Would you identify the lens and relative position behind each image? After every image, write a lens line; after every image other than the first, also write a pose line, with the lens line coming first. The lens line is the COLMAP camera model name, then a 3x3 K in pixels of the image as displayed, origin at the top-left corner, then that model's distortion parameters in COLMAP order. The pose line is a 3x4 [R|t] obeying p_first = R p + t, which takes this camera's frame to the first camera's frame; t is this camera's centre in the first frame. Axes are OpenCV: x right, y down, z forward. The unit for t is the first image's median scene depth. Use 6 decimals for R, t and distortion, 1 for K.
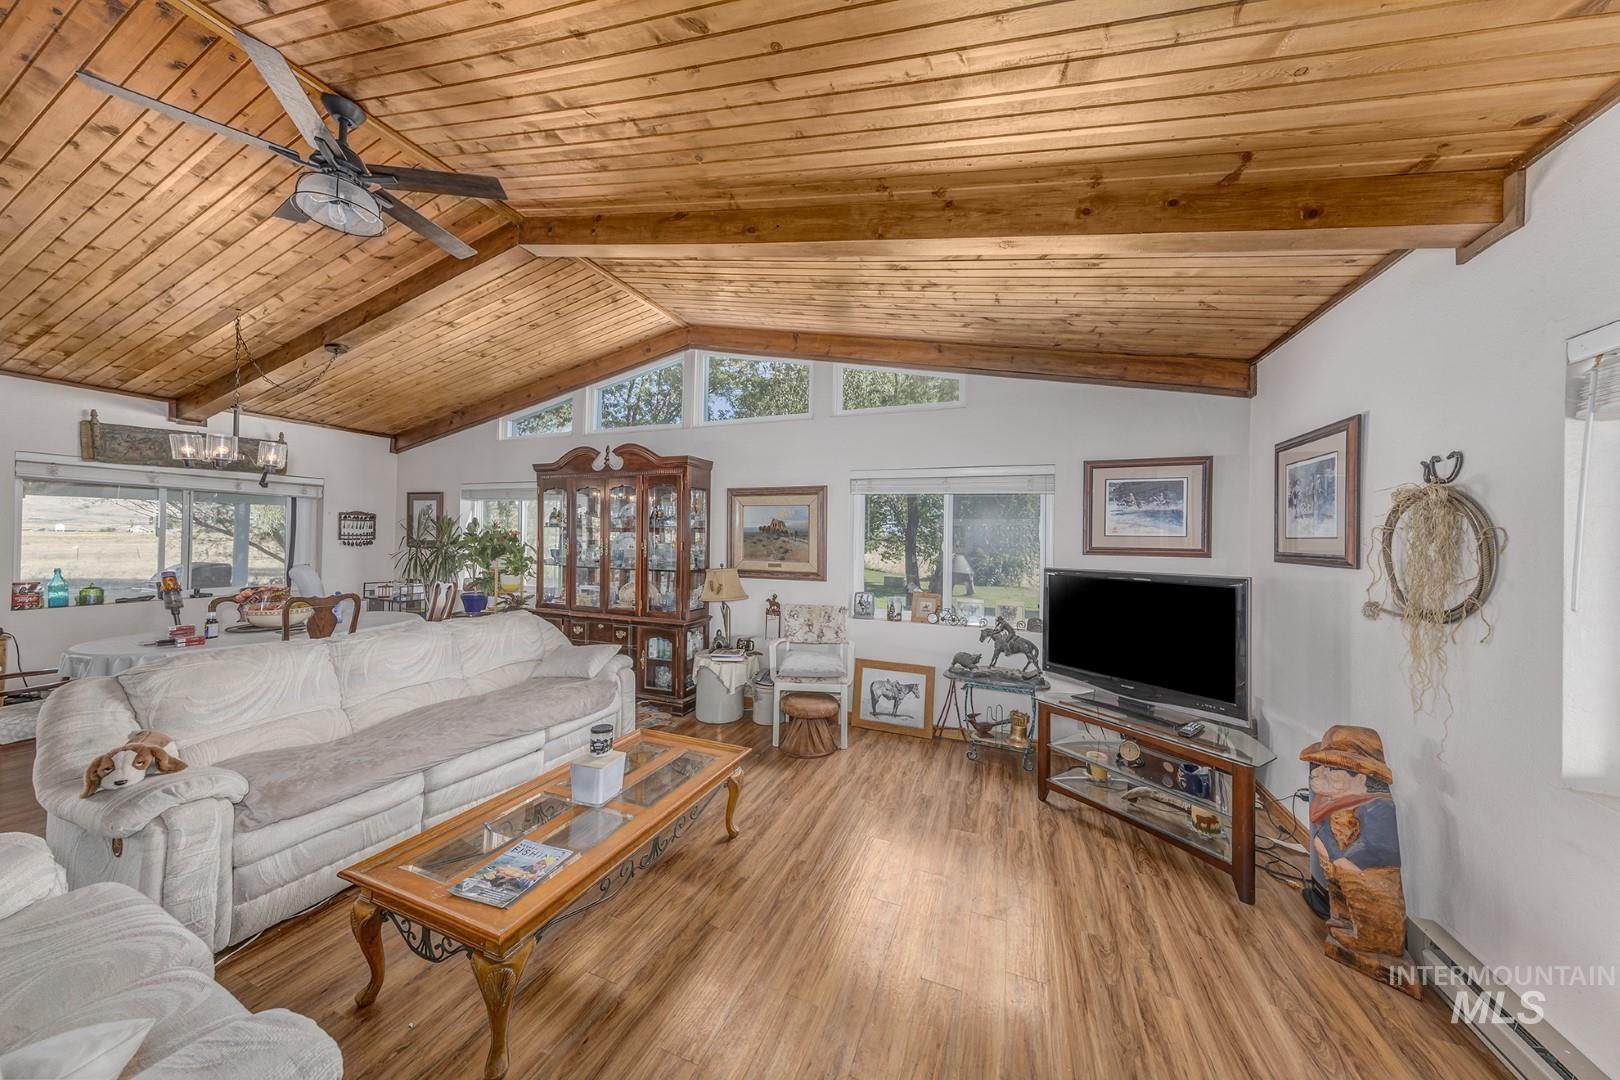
lens RADIAL K [[512.4, 0, 810.0], [0, 512.4, 540.0], [0, 0, 1]] dist [0.006002, 0.000014]
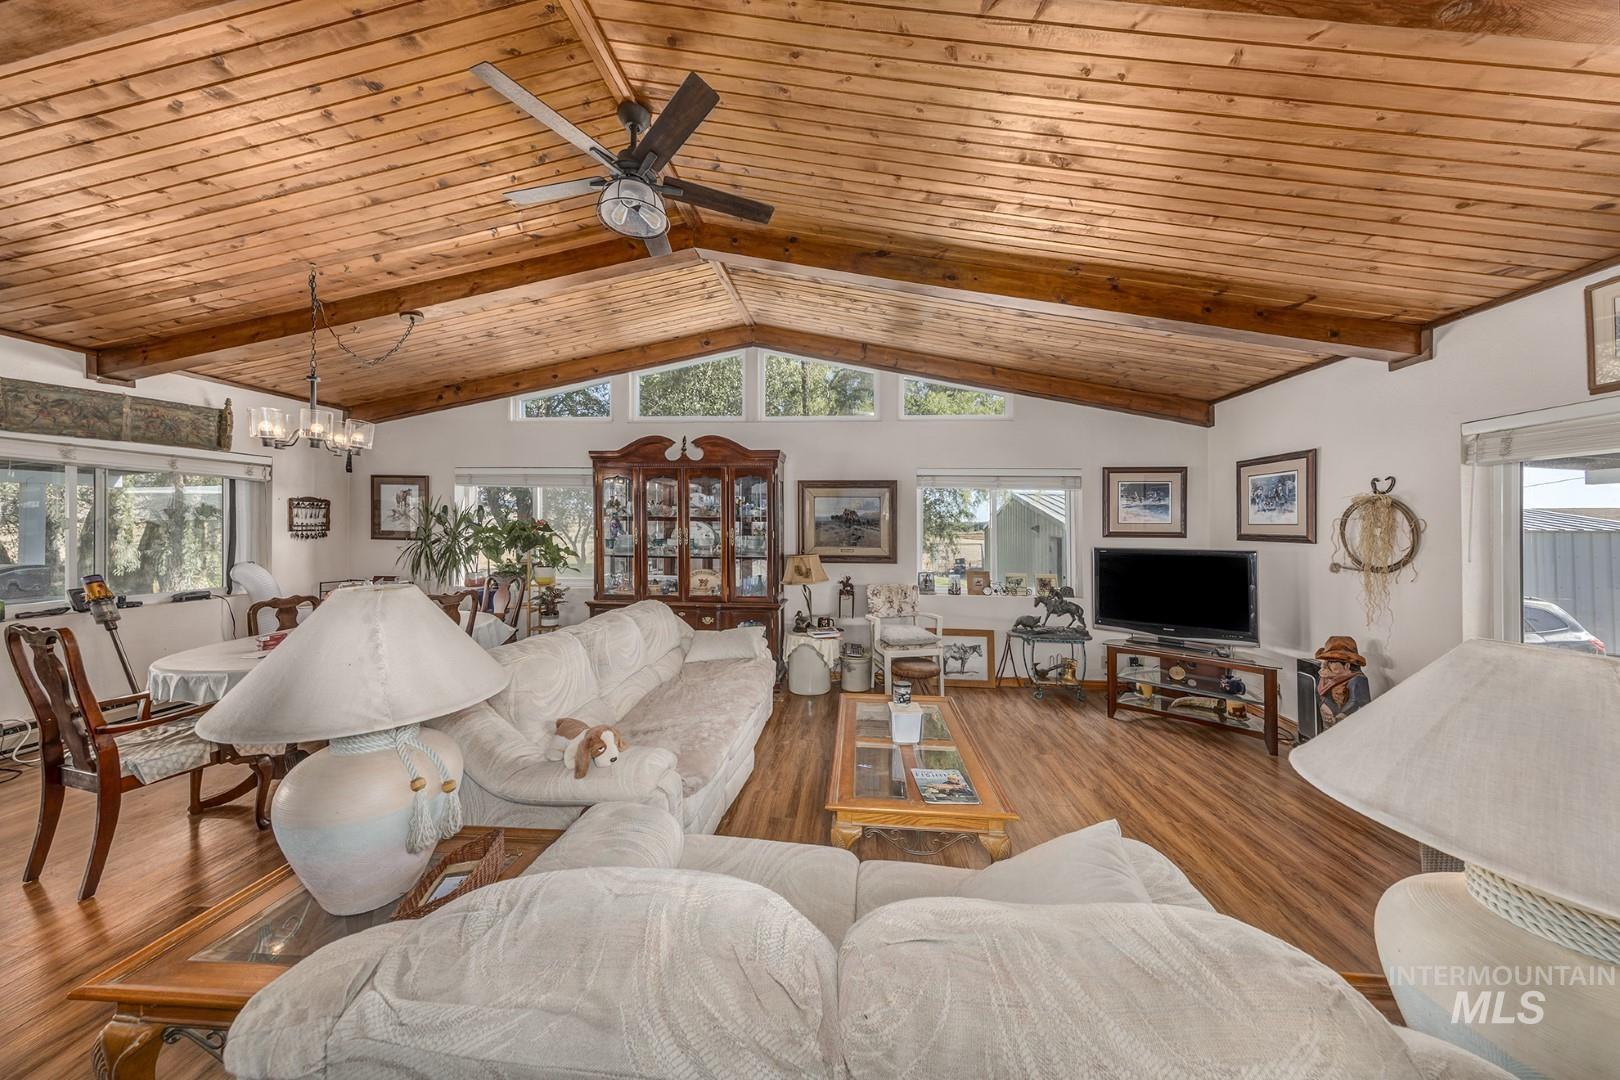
lens RADIAL K [[518.3, 0, 812.7], [0, 518.3, 527.4], [0, 0, 1]] dist [0.006494, 0.000002]
pose [[0.956674, -0.007380, 0.291069, -0.531695], [0.006553, 0.999971, 0.003816, -0.006570], [-0.291088, -0.001743, 0.956695, -0.065576]]
